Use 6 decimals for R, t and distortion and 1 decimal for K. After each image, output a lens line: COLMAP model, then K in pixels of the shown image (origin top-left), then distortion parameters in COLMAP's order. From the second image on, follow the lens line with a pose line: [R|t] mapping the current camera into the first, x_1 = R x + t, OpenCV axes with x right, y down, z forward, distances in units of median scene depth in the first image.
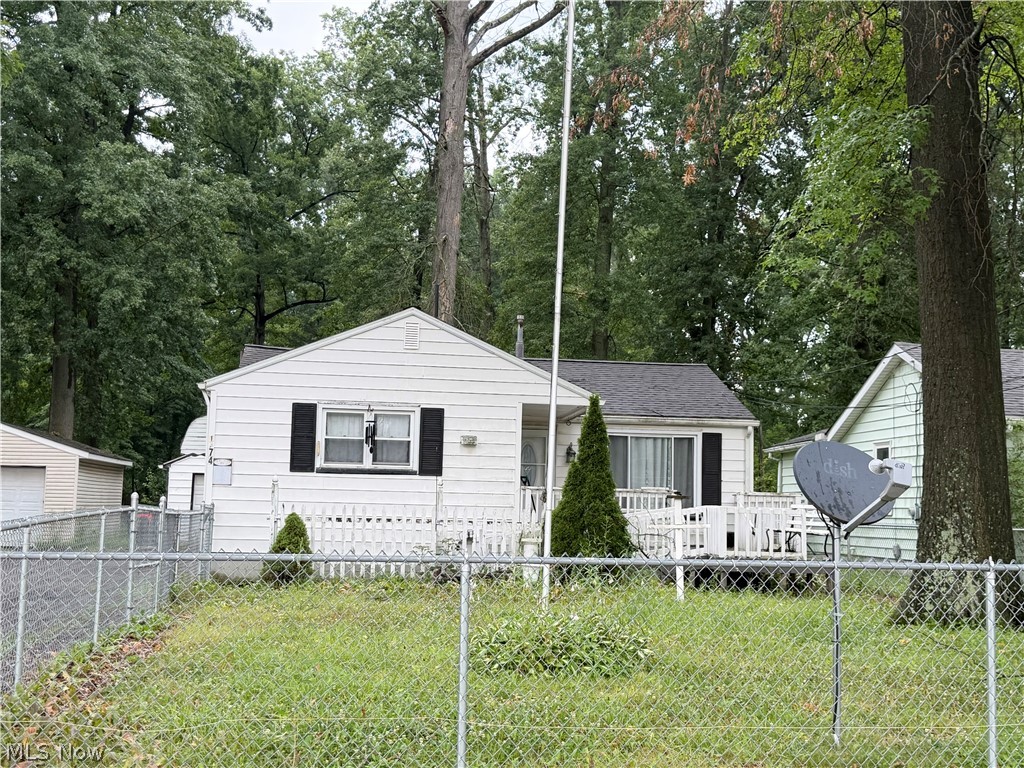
lens RADIAL K [[1241.8, 0, 512.3], [0, 1241.8, 396.4], [0, 0, 1]] dist [0.111916, 0.004988]
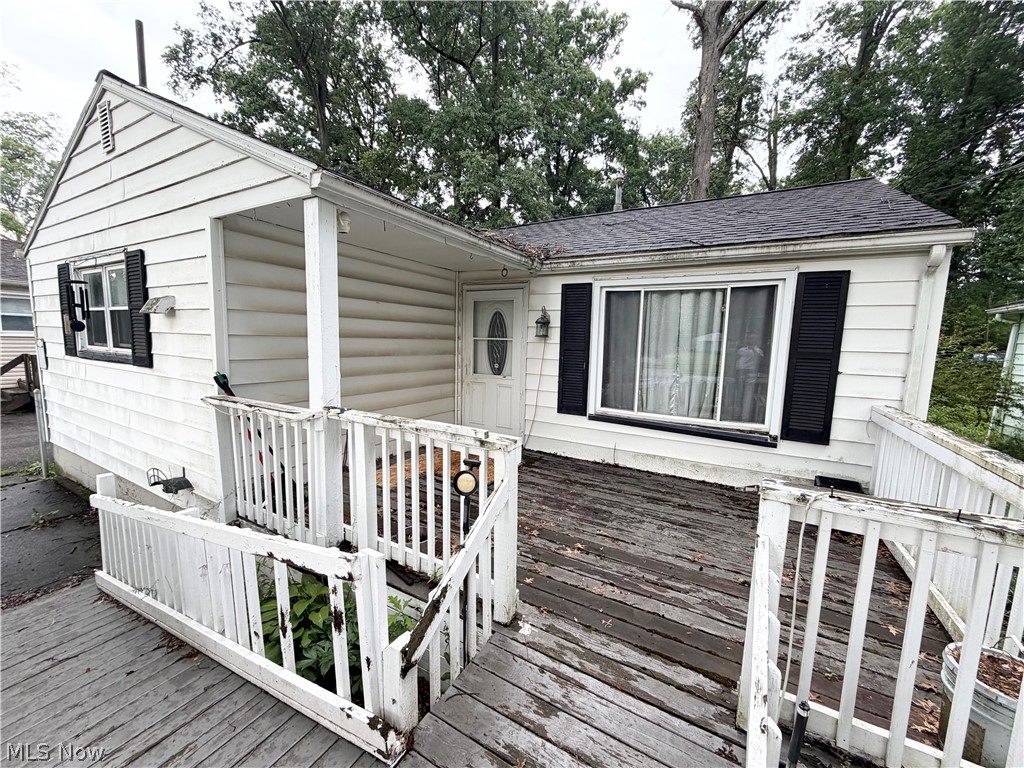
lens RADIAL K [[409.7, 0, 512.0], [0, 409.7, 384.0], [0, 0, 1]] dist [-0.000886, -0.000095]
pose [[0.789975, 0.067399, -0.609424, 0.194932], [0.048553, 0.983942, 0.171756, 0.046173], [0.611214, -0.165272, 0.774017, 0.948620]]
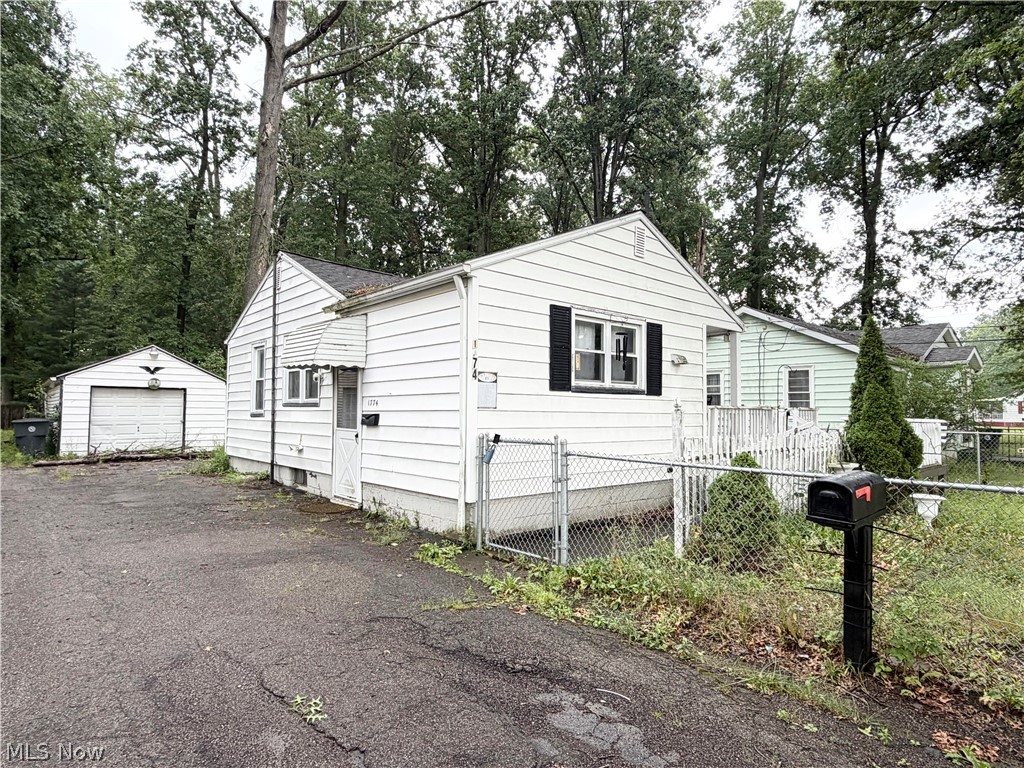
lens RADIAL K [[588.1, 0, 512.0], [0, 588.1, 384.0], [0, 0, 1]] dist [-0.016815, -0.000450]
pose [[0.830262, 0.009963, 0.557284, -0.398003], [-0.042582, 0.998052, 0.045598, 0.039325], [-0.555744, -0.061588, 0.829069, 0.690124]]
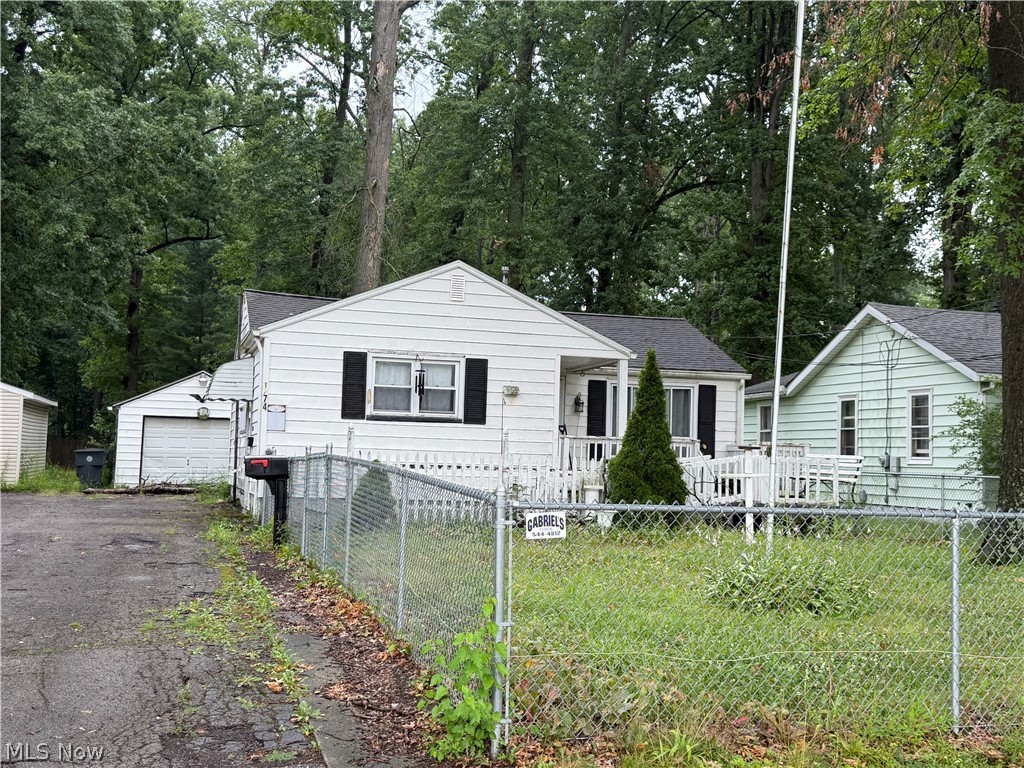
lens RADIAL K [[1239.7, 0, 512.0], [0, 1239.7, 384.0], [0, 0, 1]] dist [0.120853, -0.008167]
pose [[0.990282, 0.014945, 0.138265, -0.177358], [-0.020006, 0.999177, 0.035285, -0.006514], [-0.137624, -0.037709, 0.989766, -0.024996]]
